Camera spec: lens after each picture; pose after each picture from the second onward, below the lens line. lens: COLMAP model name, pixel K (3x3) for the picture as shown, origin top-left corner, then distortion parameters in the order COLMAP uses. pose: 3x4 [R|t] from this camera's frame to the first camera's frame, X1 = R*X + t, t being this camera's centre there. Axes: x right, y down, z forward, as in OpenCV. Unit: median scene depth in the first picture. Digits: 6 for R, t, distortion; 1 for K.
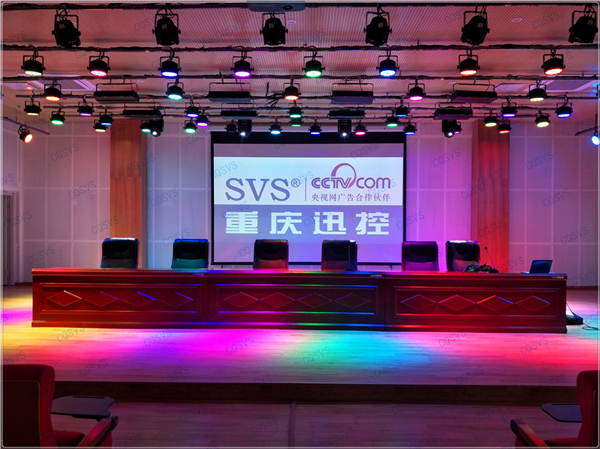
lens RADIAL K [[497.4, 0, 300.6], [0, 497.4, 220.3], [0, 0, 1]] dist [0.052113, -0.074718]
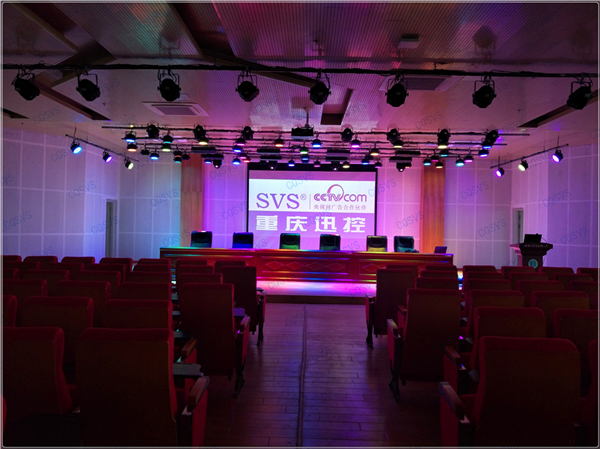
lens RADIAL K [[497.4, 0, 303.1], [0, 497.4, 226.2], [0, 0, 1]] dist [0.052113, -0.074718]
pose [[0.999864, 0.016016, 0.004049, -0.016721], [-0.016049, 0.999838, 0.008137, 0.000653], [-0.003918, -0.008200, 0.999959, -0.535587]]
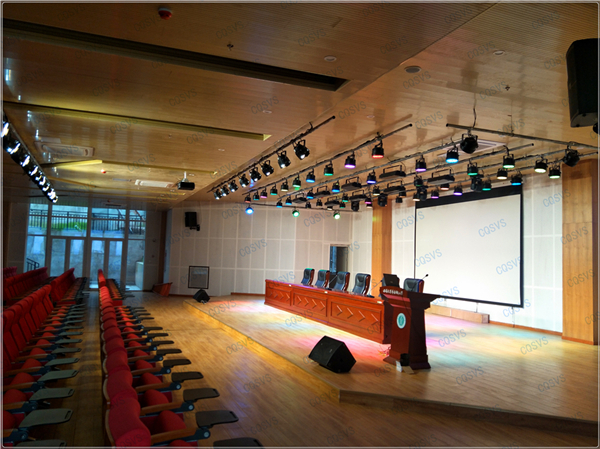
lens RADIAL K [[497.4, 0, 308.1], [0, 497.4, 225.6], [0, 0, 1]] dist [0.052113, -0.074718]
pose [[0.398892, -0.052979, -0.915466, 1.094954], [-0.026718, 0.997234, -0.069353, 0.002485], [0.916609, 0.052124, 0.396373, 0.159114]]
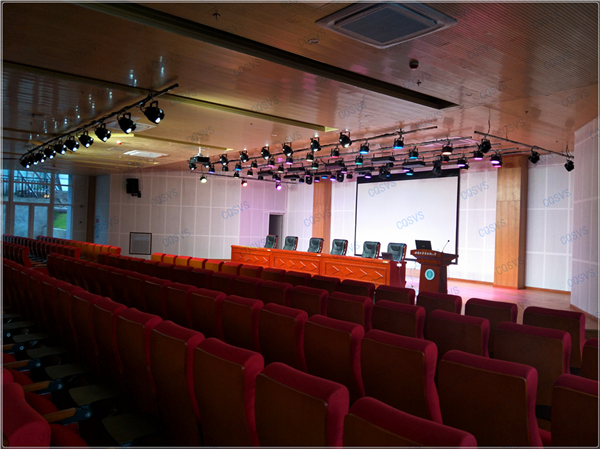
lens RADIAL K [[497.4, 0, 305.4], [0, 497.4, 224.7], [0, 0, 1]] dist [0.052113, -0.074718]
pose [[0.649823, 0.012221, -0.759988, 1.062093], [-0.028471, 0.999560, -0.008270, 0.003734], [0.759552, 0.027012, 0.649885, -0.235173]]
